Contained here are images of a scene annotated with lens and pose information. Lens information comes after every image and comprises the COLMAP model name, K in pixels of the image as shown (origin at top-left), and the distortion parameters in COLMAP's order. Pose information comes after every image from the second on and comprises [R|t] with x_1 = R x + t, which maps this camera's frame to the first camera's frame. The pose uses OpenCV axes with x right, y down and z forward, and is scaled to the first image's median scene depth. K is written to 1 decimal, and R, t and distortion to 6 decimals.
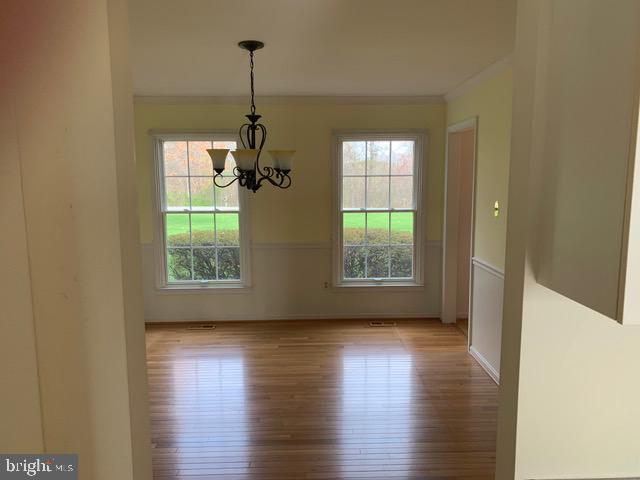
lens RADIAL K [[485.6, 0, 326.8], [0, 485.6, 239.6], [0, 0, 1]] dist [0.038950, -0.064316]
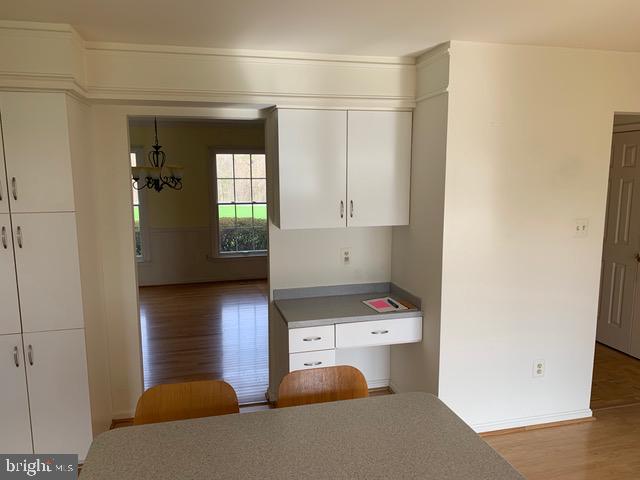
lens RADIAL K [[485.6, 0, 326.8], [0, 485.6, 239.6], [0, 0, 1]] dist [0.038950, -0.064316]
pose [[0.972320, -0.032770, 0.231345, 0.010626], [0.029517, 0.999411, 0.017510, 0.031940], [-0.231782, -0.010196, 0.972714, -0.465206]]
